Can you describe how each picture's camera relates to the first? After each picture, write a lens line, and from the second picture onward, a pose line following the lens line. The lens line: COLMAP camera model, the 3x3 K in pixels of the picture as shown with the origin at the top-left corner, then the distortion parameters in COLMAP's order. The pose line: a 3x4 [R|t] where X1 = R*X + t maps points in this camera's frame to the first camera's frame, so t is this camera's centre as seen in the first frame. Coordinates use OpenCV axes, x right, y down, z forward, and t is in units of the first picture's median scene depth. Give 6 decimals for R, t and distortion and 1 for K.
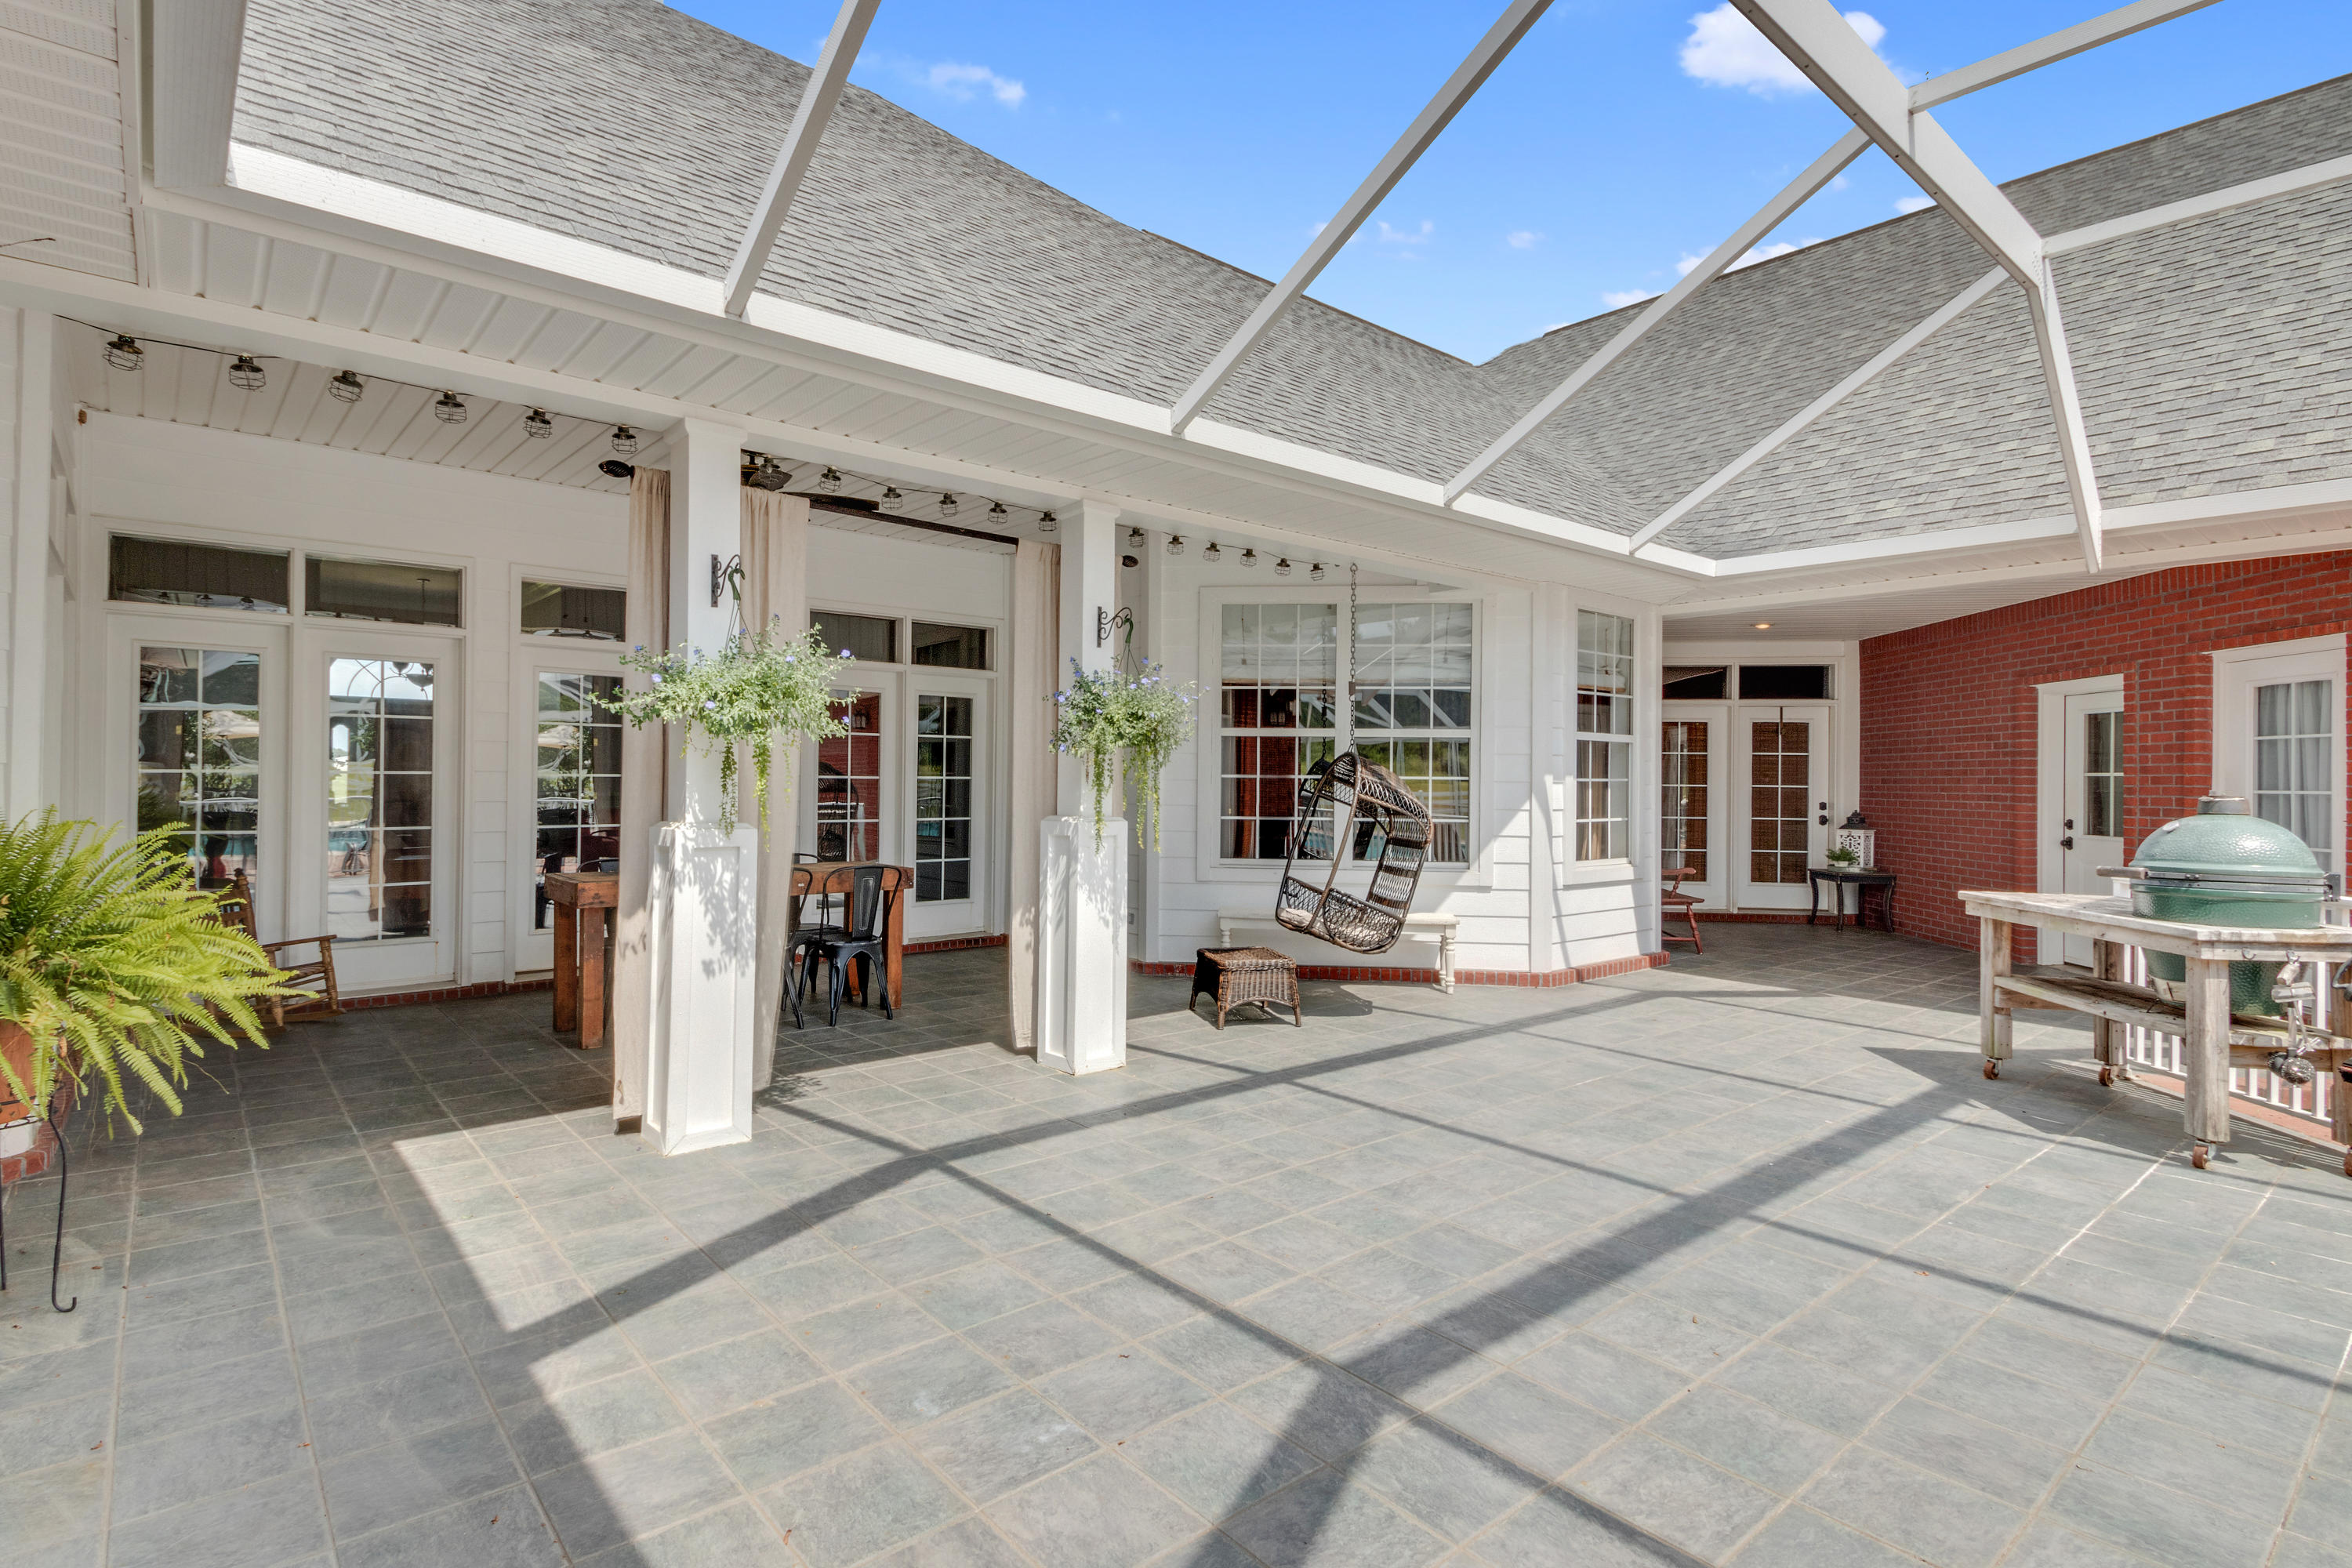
lens RADIAL K [[1176.1, 0, 1178.3], [0, 1176.1, 768.9], [0, 0, 1]] dist [0.005597, 0.000319]
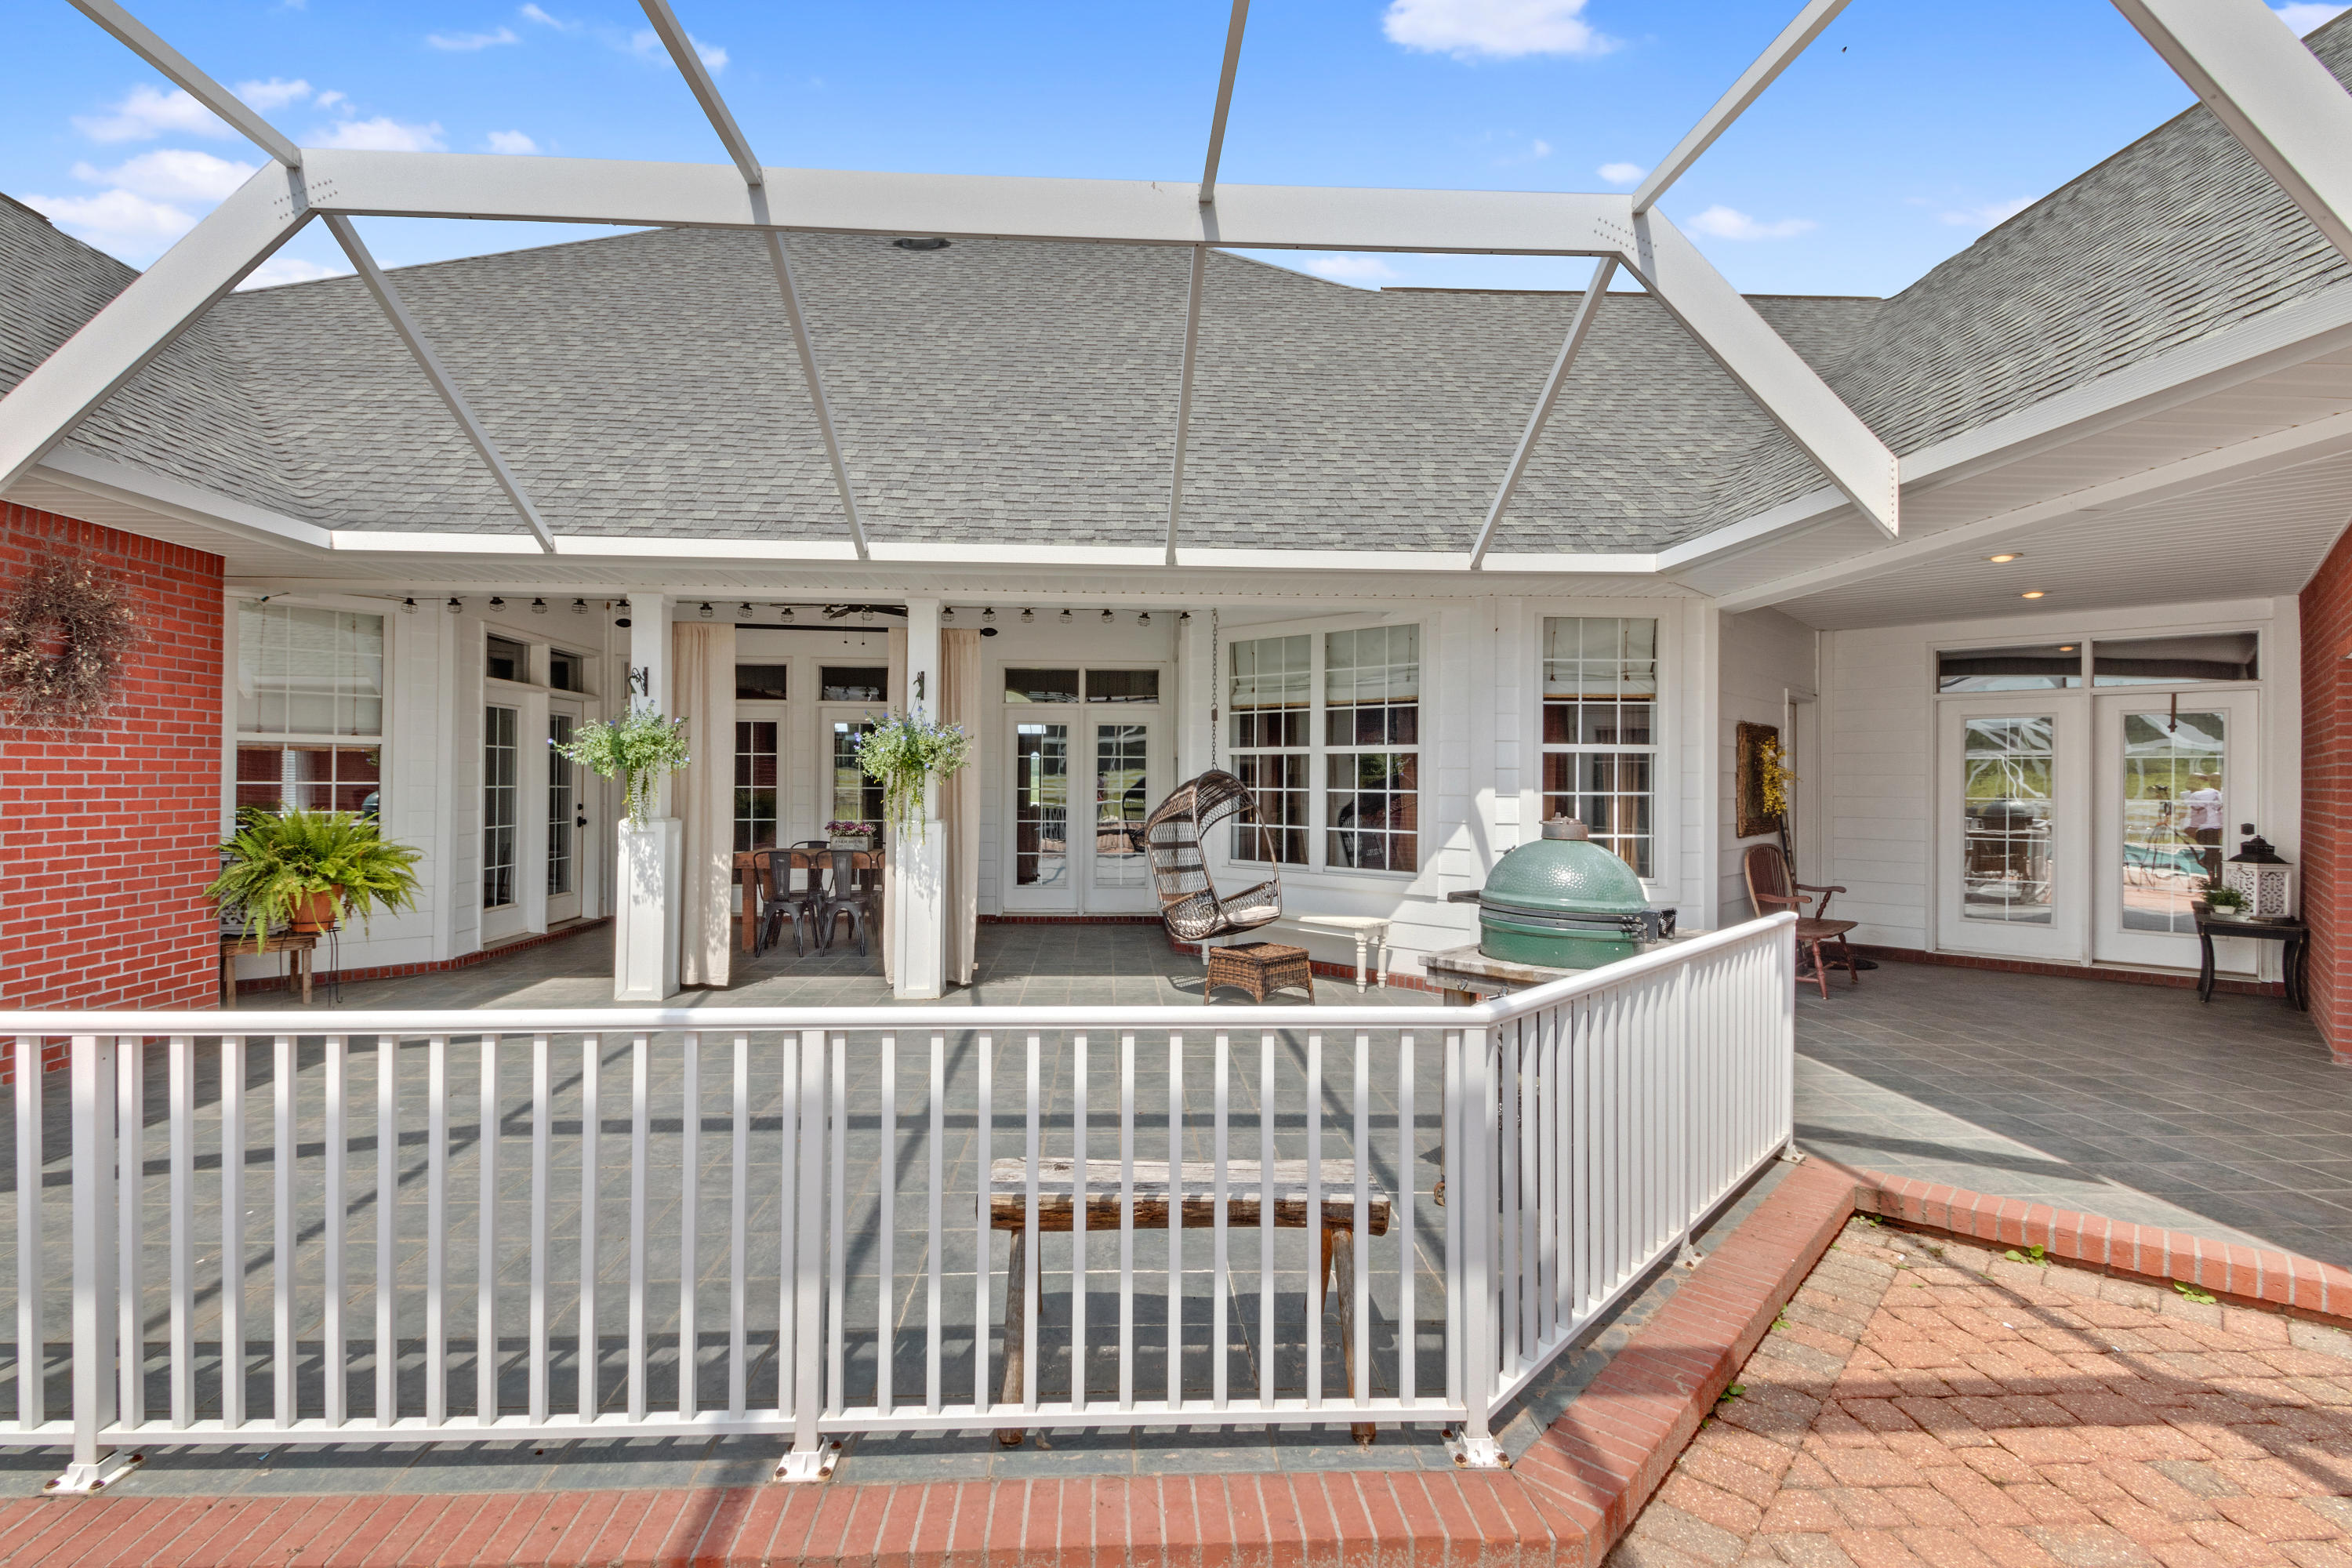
lens RADIAL K [[1105.8, 0, 1159.3], [0, 1105.8, 783.7], [0, 0, 1]] dist [0.021373, -0.001496]
pose [[0.788150, -0.001193, -0.615482, 0.670856], [0.005380, 0.999973, 0.004952, -0.004886], [0.615460, -0.007214, 0.788135, 0.088145]]
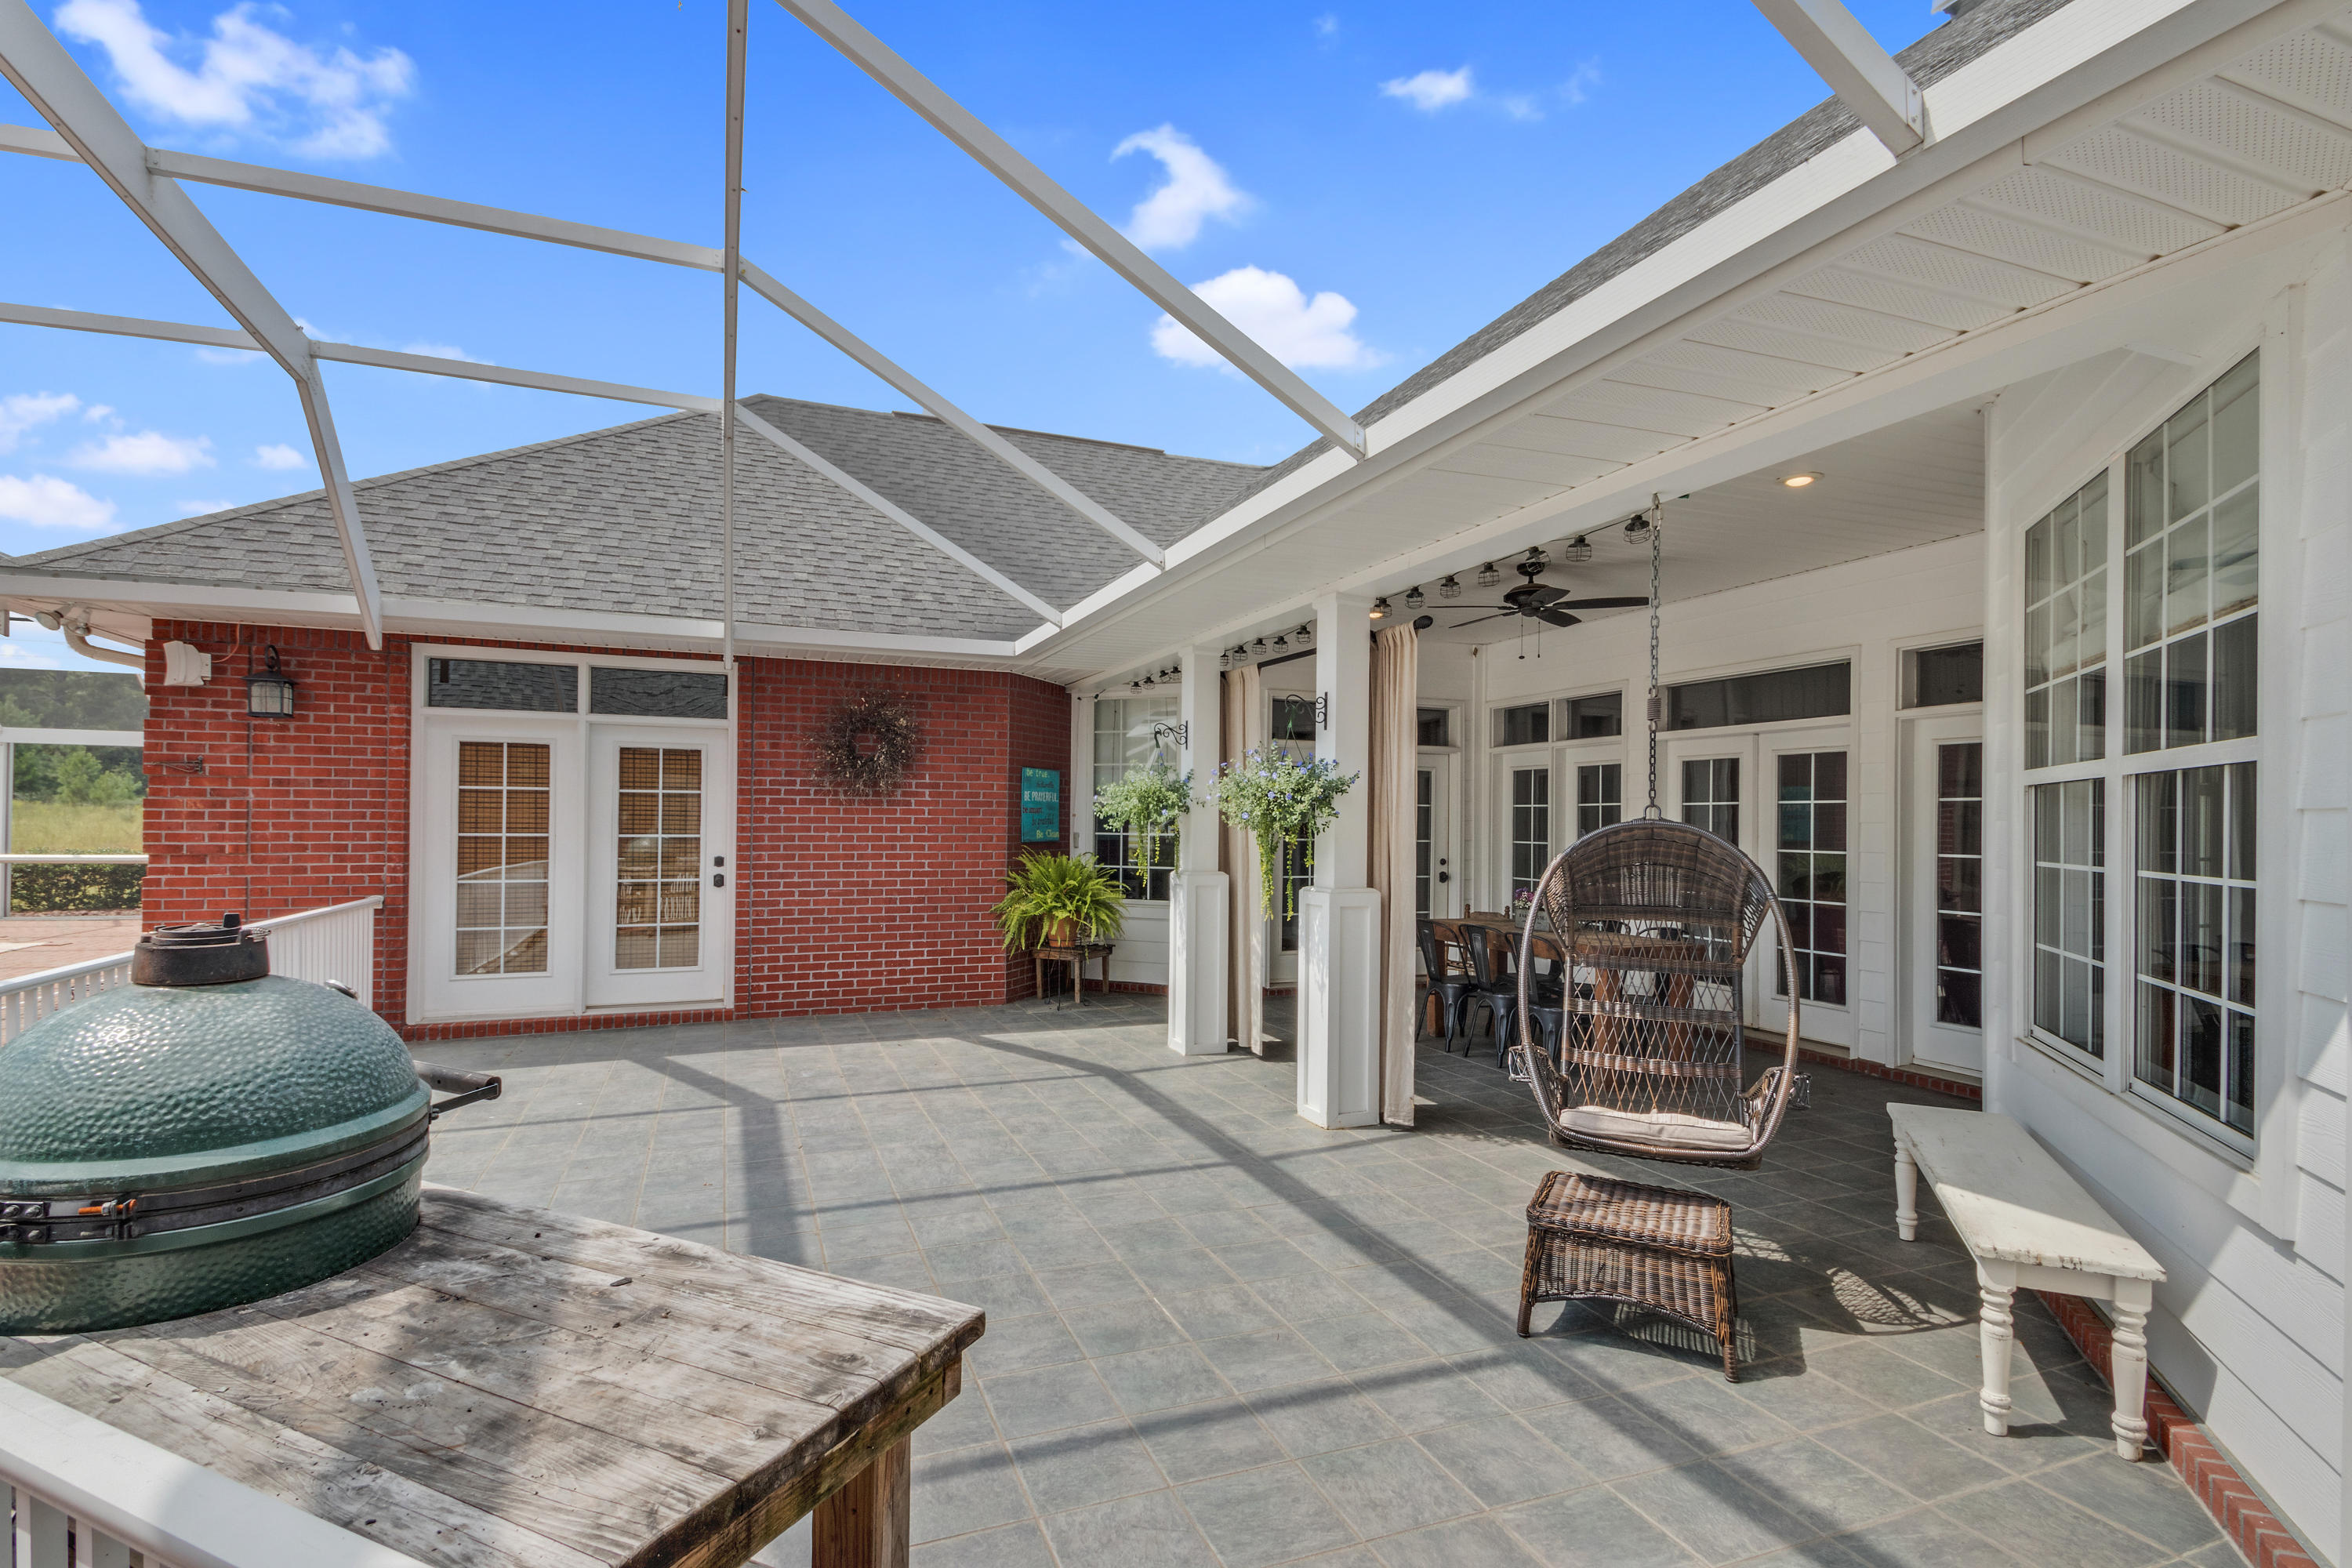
lens RADIAL K [[1105.8, 0, 1132.5], [0, 1105.8, 817.3], [0, 0, 1]] dist [0.021373, -0.001496]
pose [[-0.349732, -0.014646, -0.936735, 0.645301], [-0.005609, 0.999893, -0.013539, -0.006417], [0.936833, 0.000519, -0.349777, 0.813615]]
